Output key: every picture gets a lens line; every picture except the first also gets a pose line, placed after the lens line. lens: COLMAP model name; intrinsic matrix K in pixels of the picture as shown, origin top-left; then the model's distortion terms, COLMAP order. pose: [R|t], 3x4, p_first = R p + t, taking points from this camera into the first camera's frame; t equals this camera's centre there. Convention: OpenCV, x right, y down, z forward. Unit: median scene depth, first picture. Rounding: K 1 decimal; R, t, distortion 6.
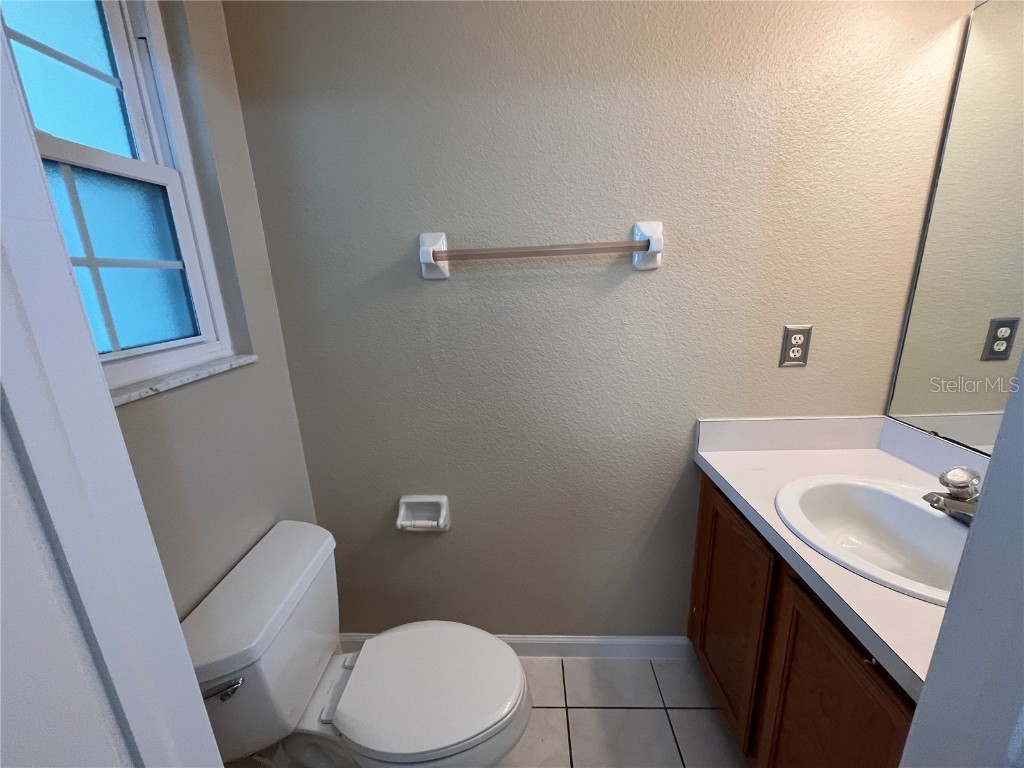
lens RADIAL K [[414.7, 0, 510.4], [0, 414.7, 384.1], [0, 0, 1]] dist [-0.003713, 0.001139]
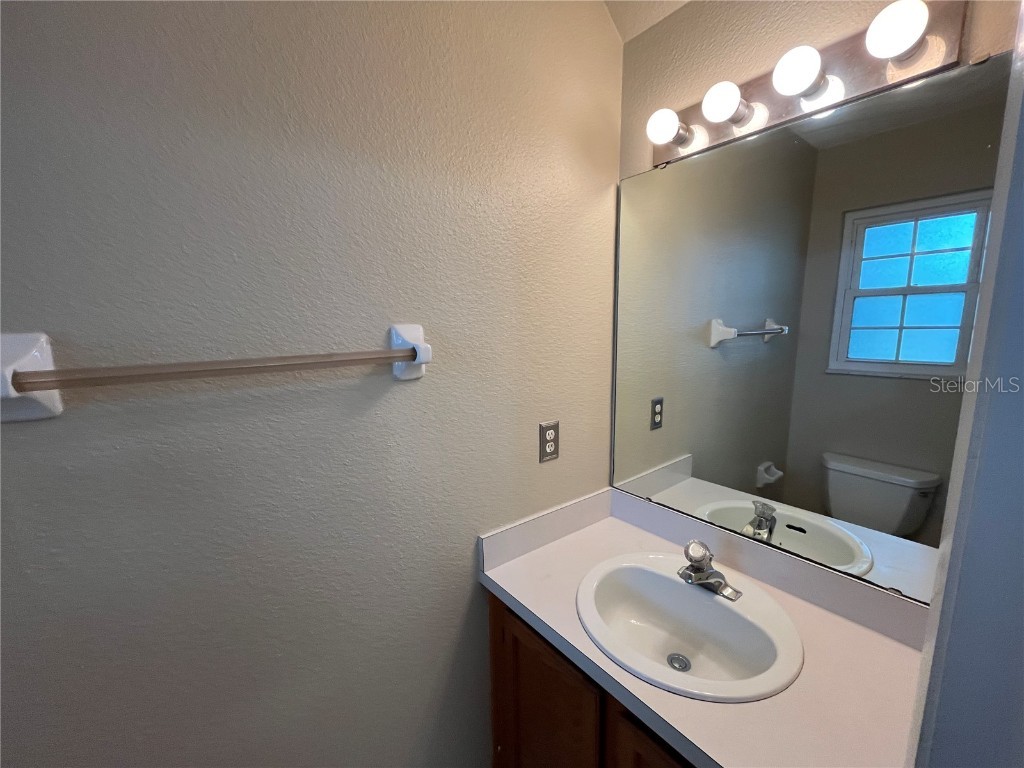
lens RADIAL K [[414.7, 0, 511.6], [0, 414.7, 386.1], [0, 0, 1]] dist [-0.003713, 0.001139]
pose [[0.767066, -0.072597, 0.637447, -0.044616], [0.149034, 0.986561, -0.066982, -0.177661], [-0.624018, 0.146381, 0.767577, 0.239783]]
